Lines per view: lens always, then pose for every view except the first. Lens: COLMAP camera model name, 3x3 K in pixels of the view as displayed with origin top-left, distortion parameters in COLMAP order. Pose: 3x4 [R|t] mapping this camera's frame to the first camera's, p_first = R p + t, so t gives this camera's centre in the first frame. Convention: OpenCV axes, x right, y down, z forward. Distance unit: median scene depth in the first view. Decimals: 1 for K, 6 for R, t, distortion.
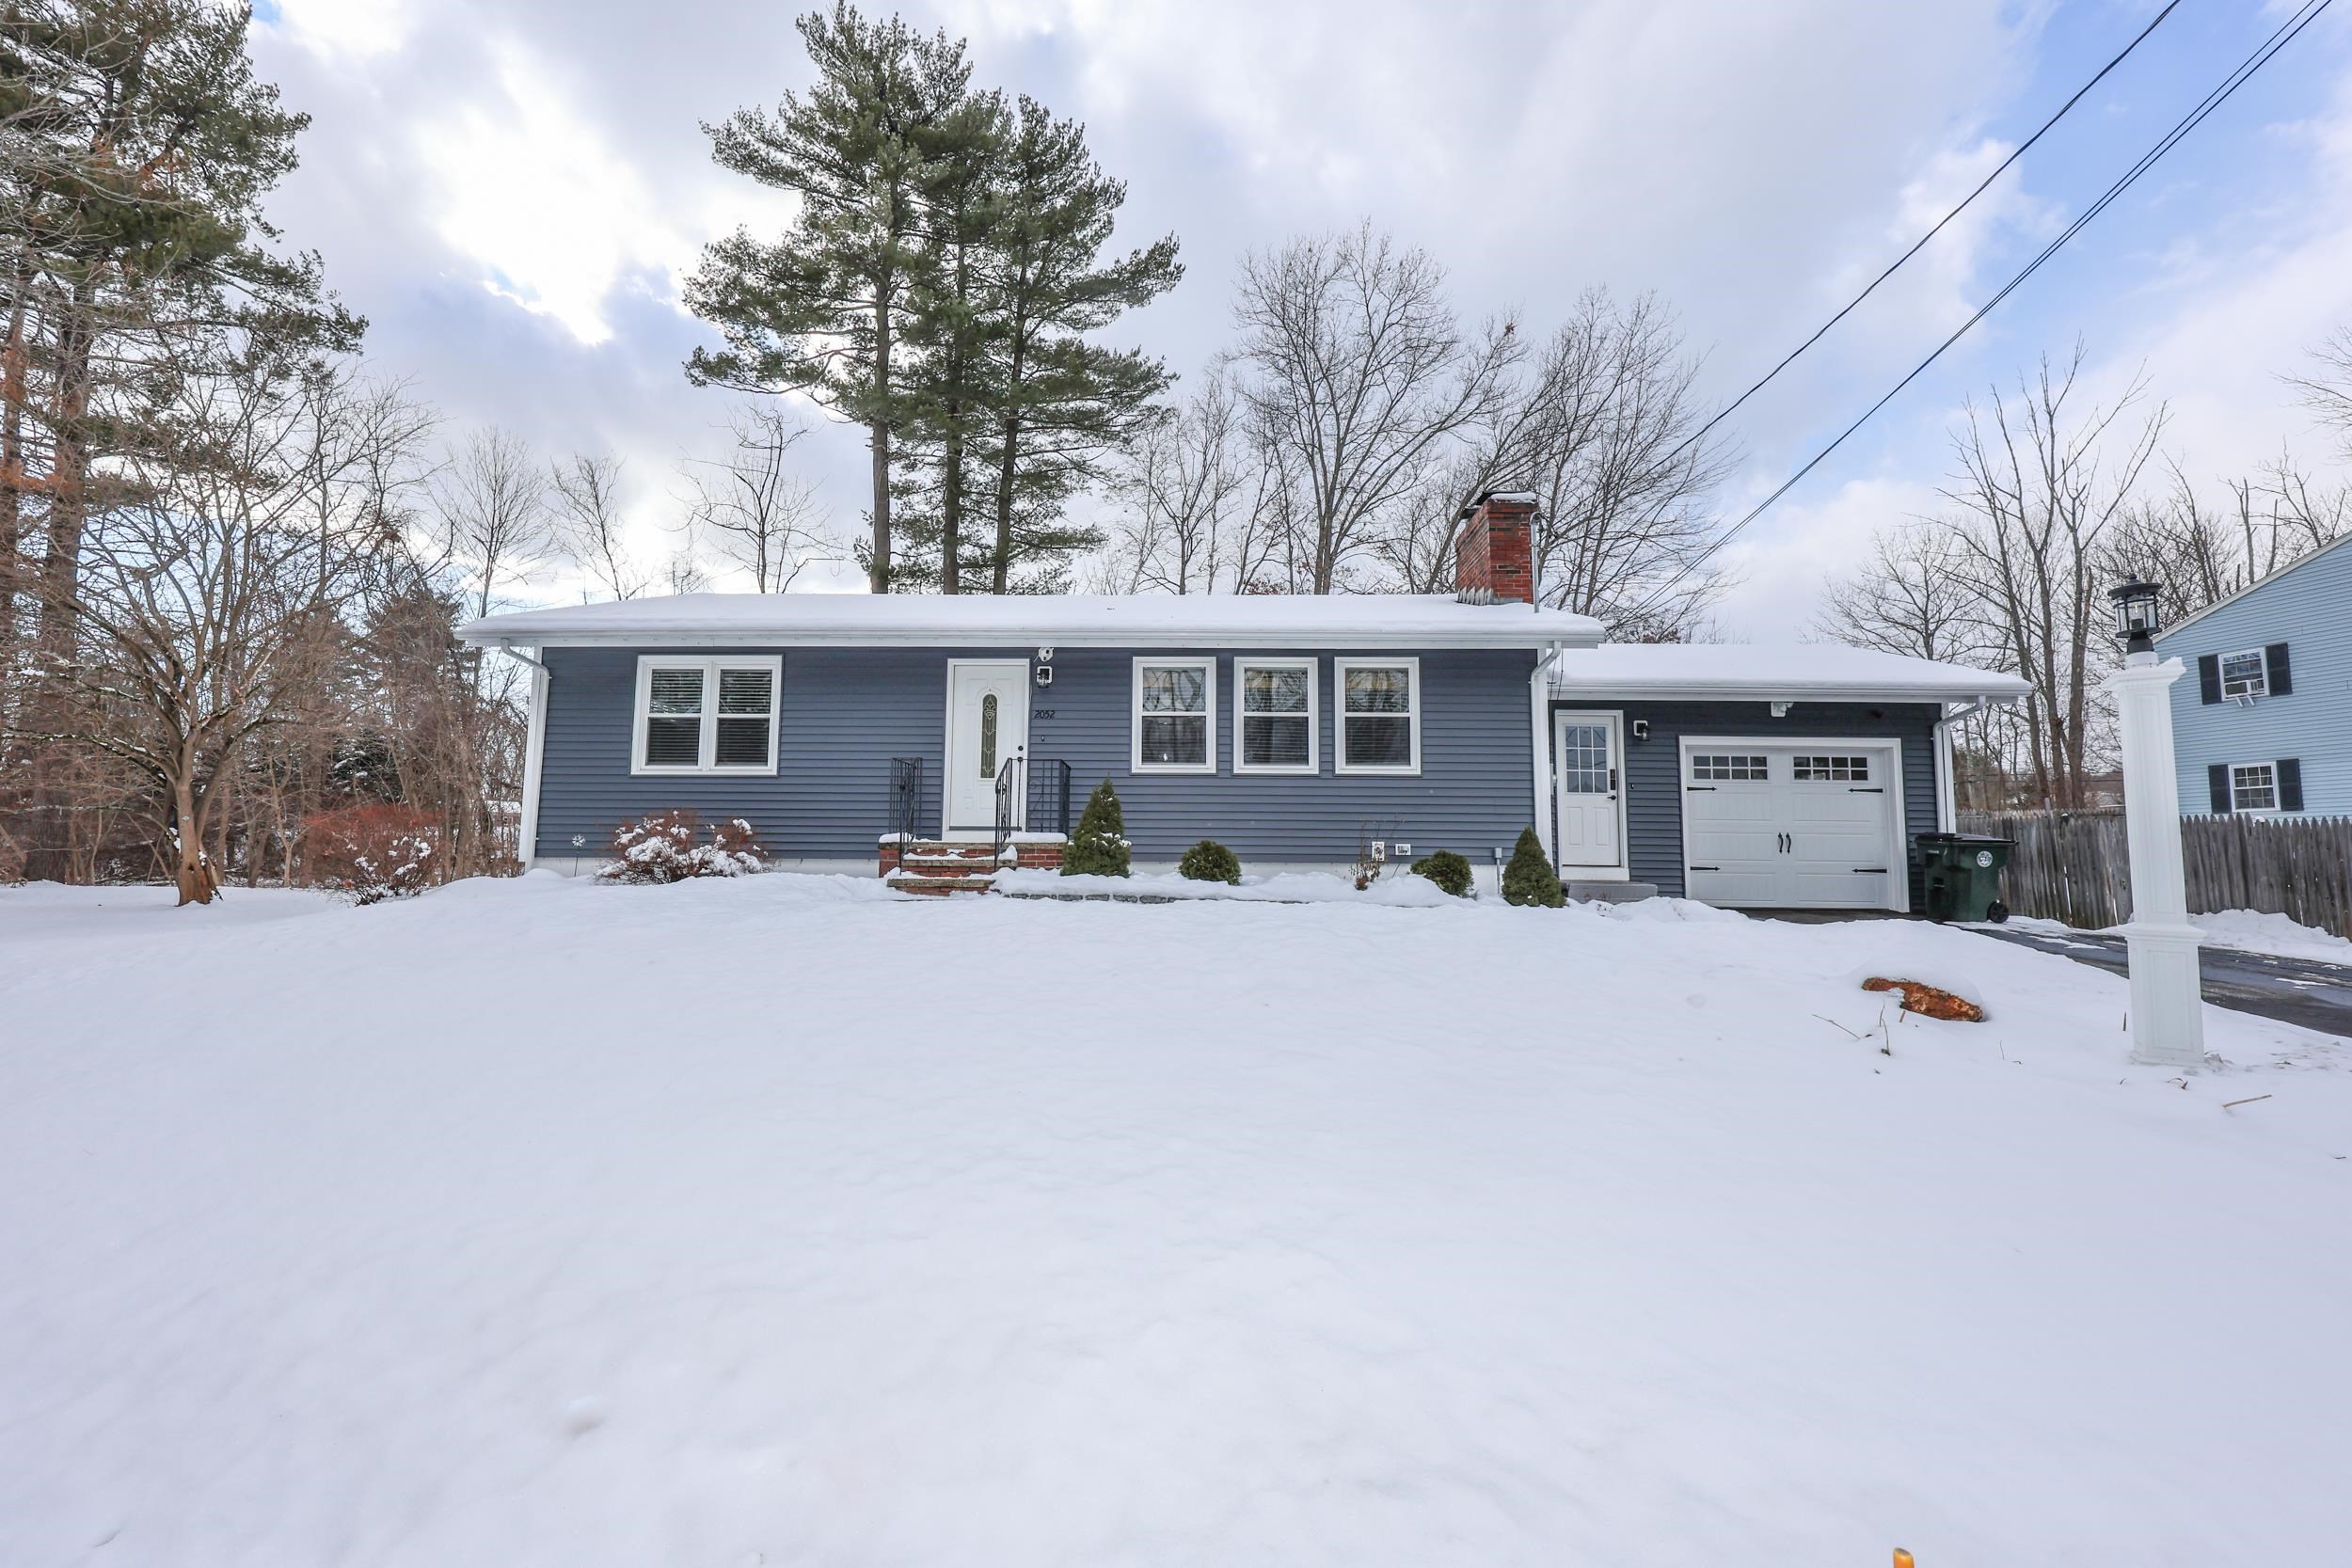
lens RADIAL K [[966.0, 0, 1163.6], [0, 966.0, 780.4], [0, 0, 1]] dist [-0.003585, -0.000265]
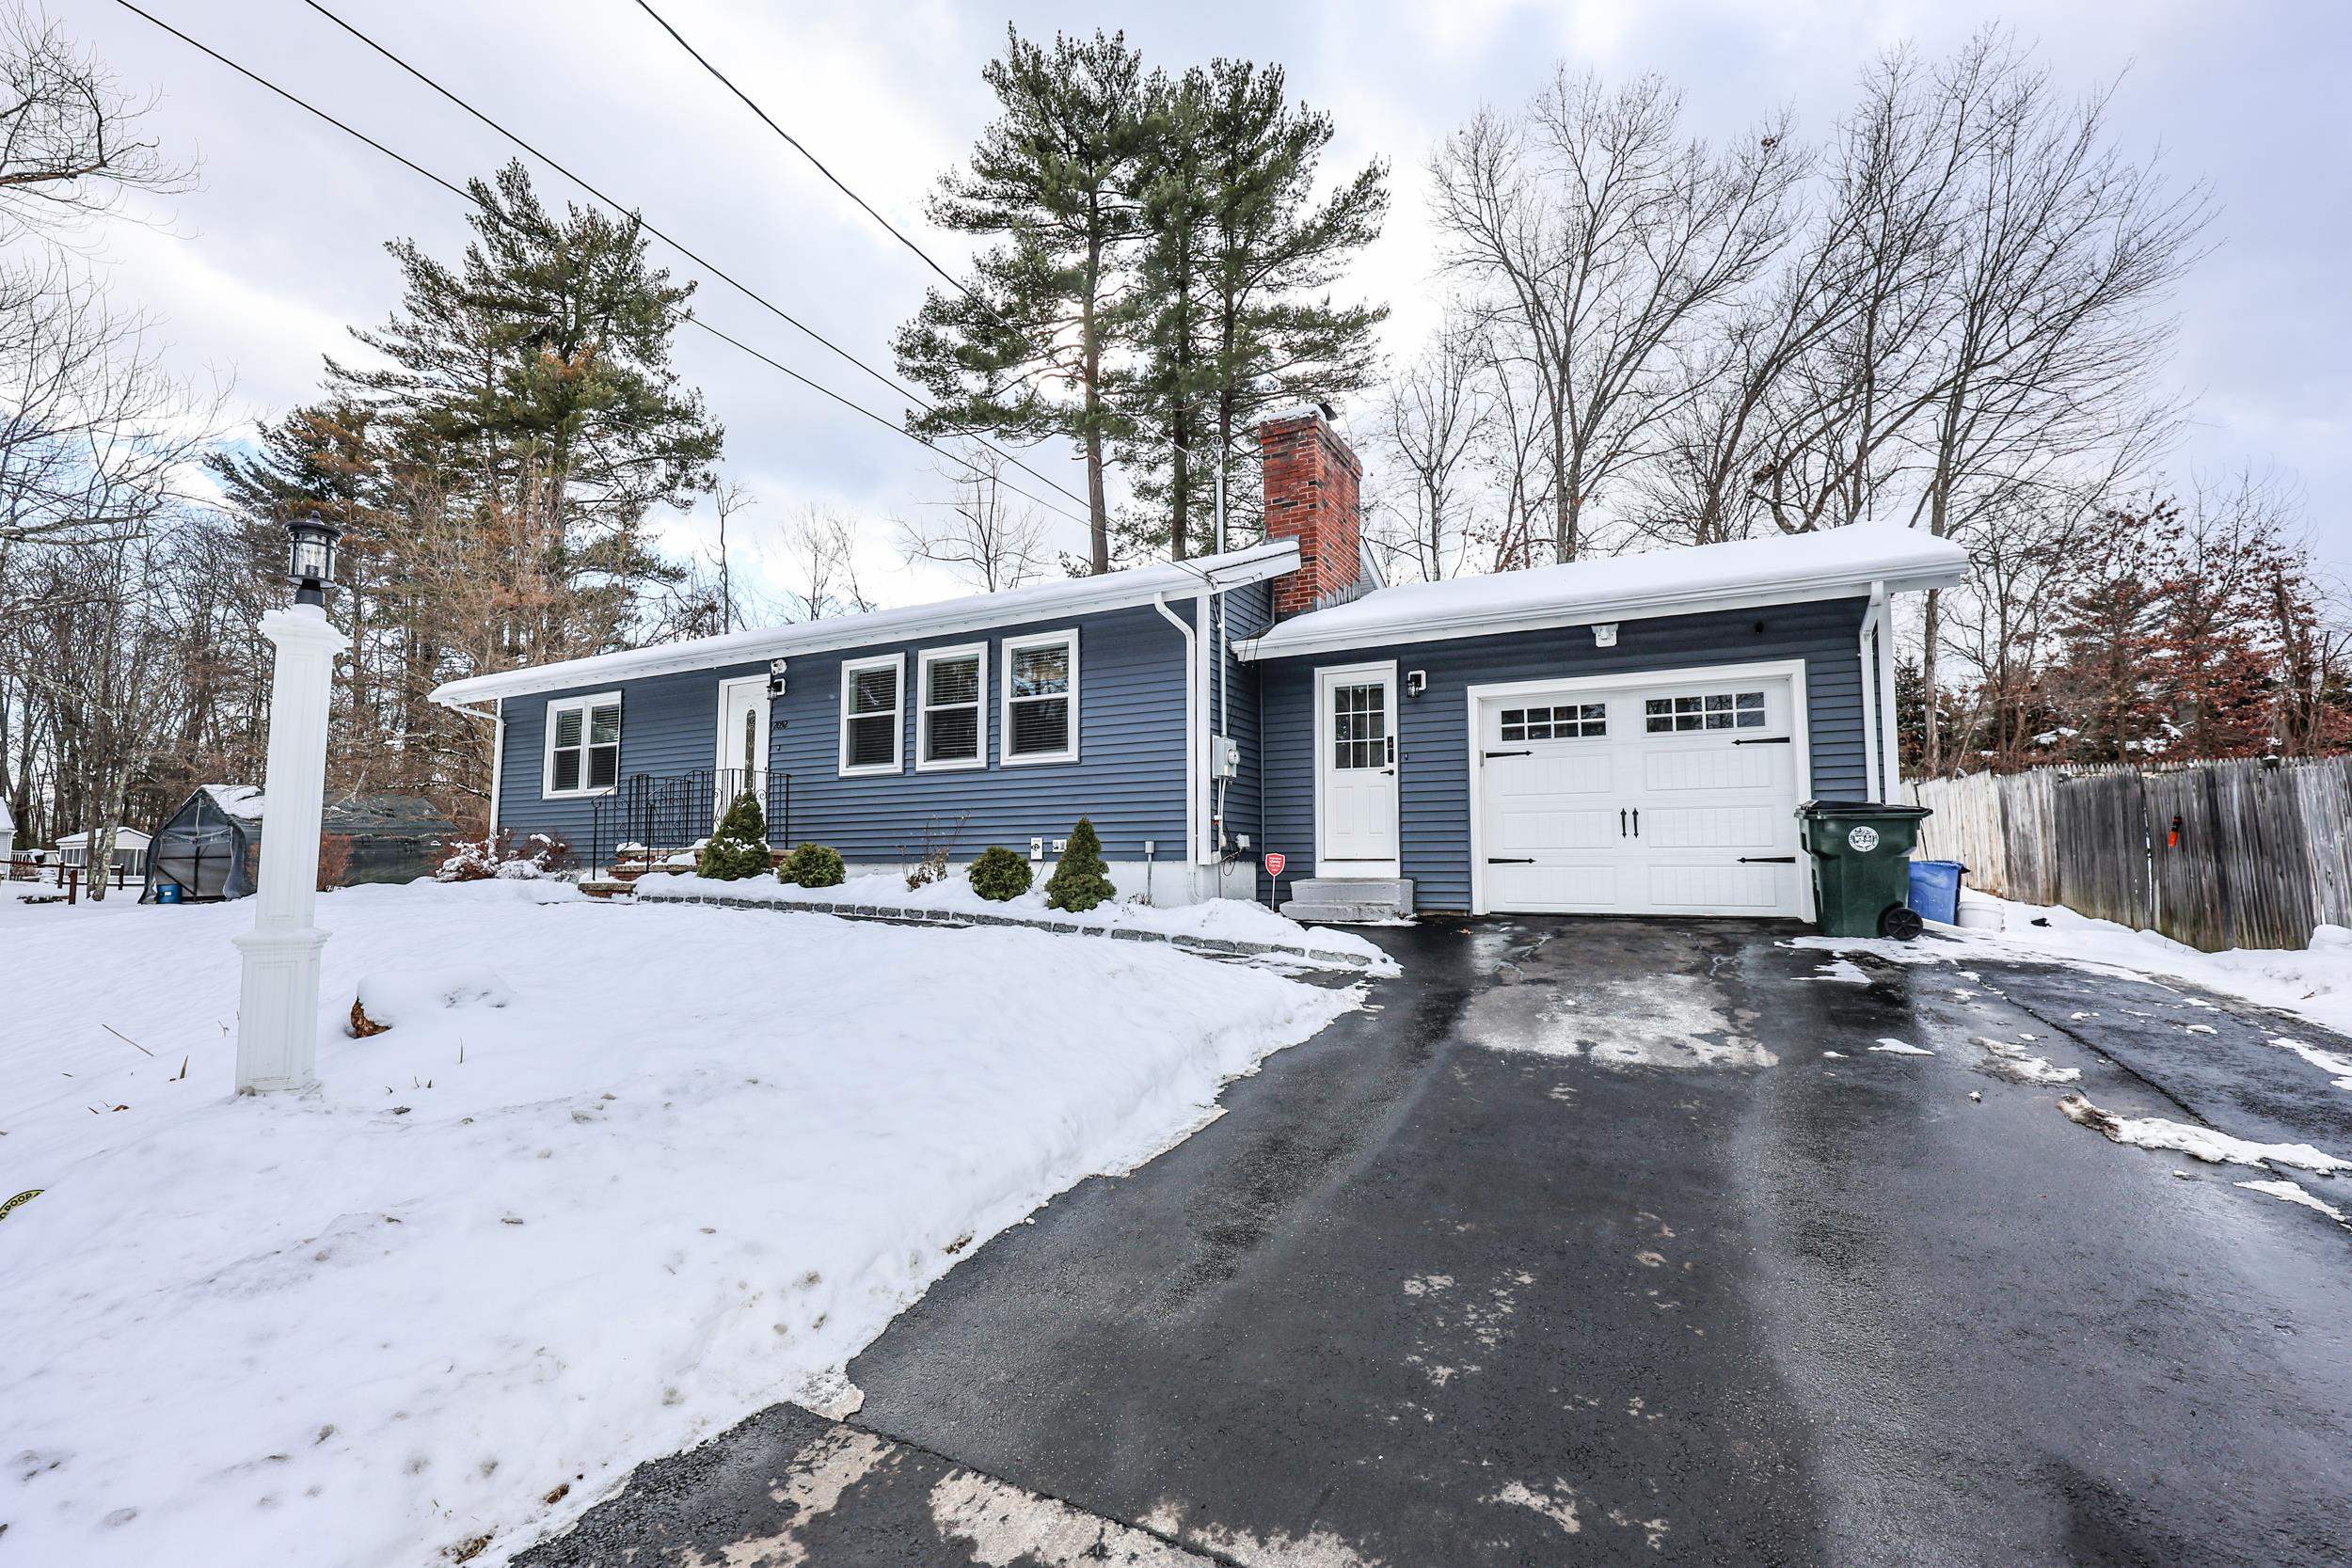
lens RADIAL K [[966.0, 0, 1156.2], [0, 966.0, 799.0], [0, 0, 1]] dist [-0.003585, -0.000265]
pose [[0.899423, -0.040316, -0.435216, 0.646074], [0.058499, 0.997882, 0.028455, 0.006954], [0.433147, -0.051053, 0.899876, 0.202322]]
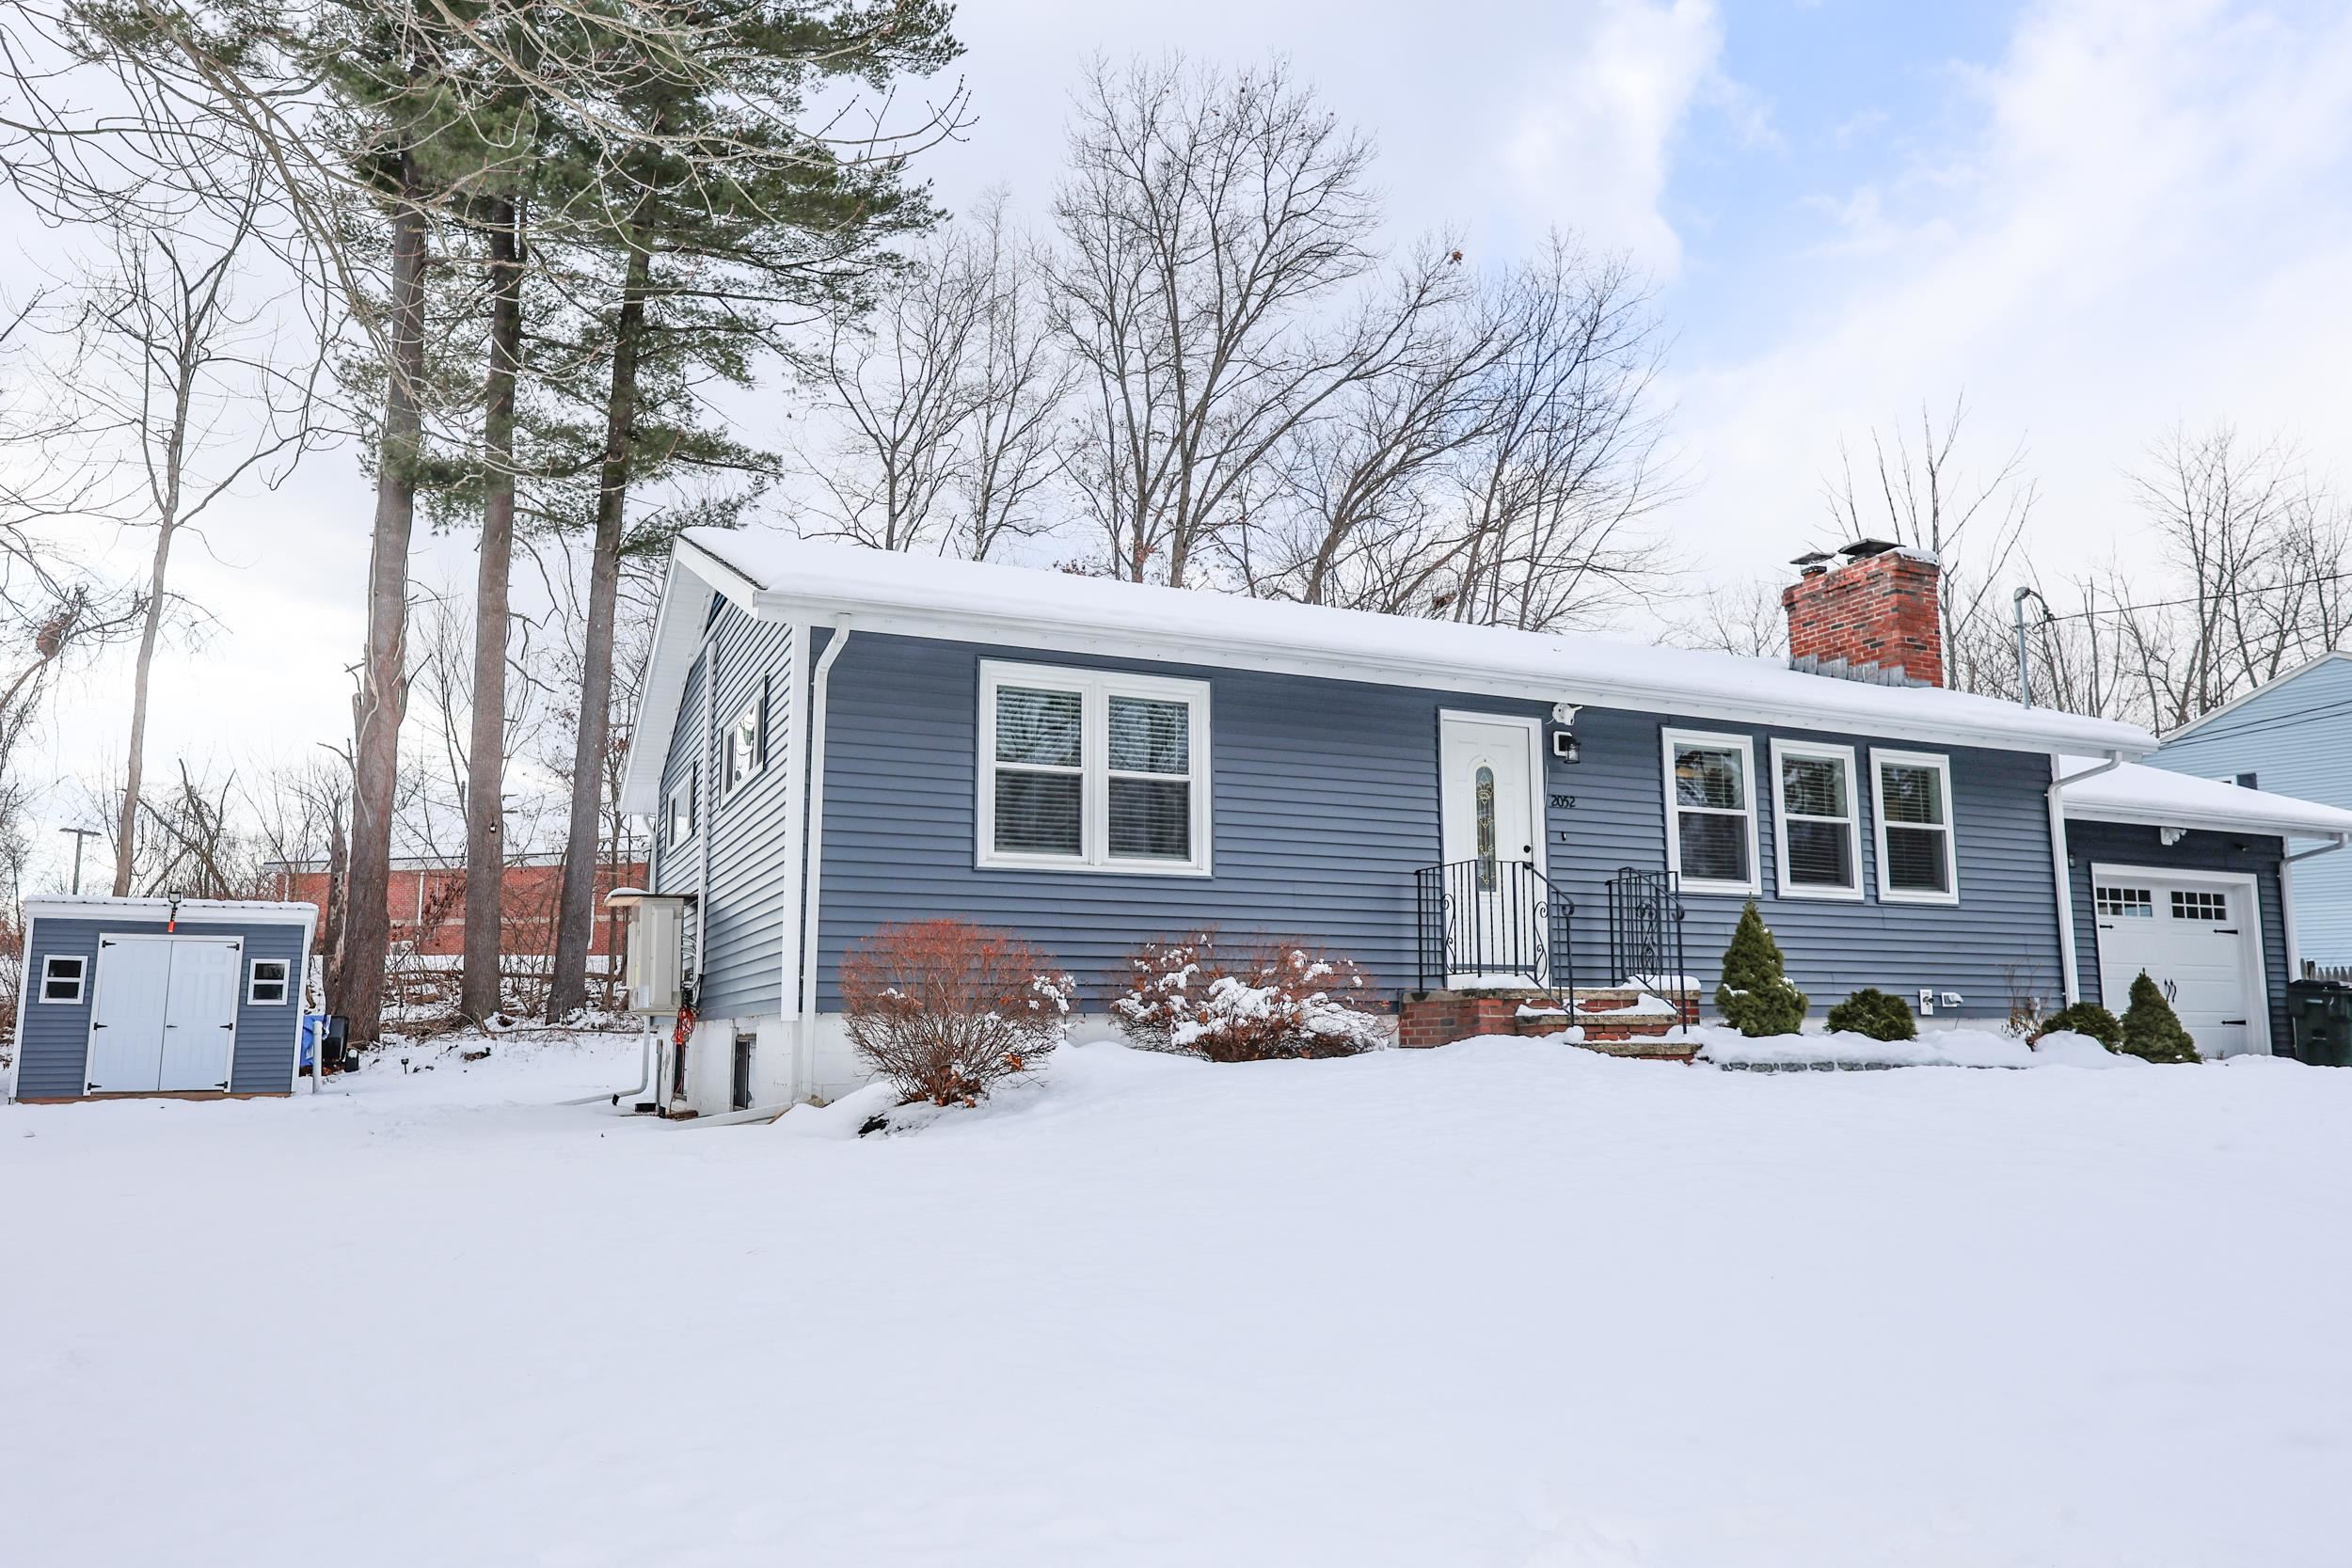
lens RADIAL K [[1609.5, 0, 1179.4], [0, 1609.5, 787.7], [0, 0, 1]] dist [-0.032933, 0.006097]
pose [[0.906983, 0.057808, 0.417180, -0.776835], [-0.037119, 0.997653, -0.057544, -0.001930], [-0.419528, 0.036706, 0.907000, 0.070072]]
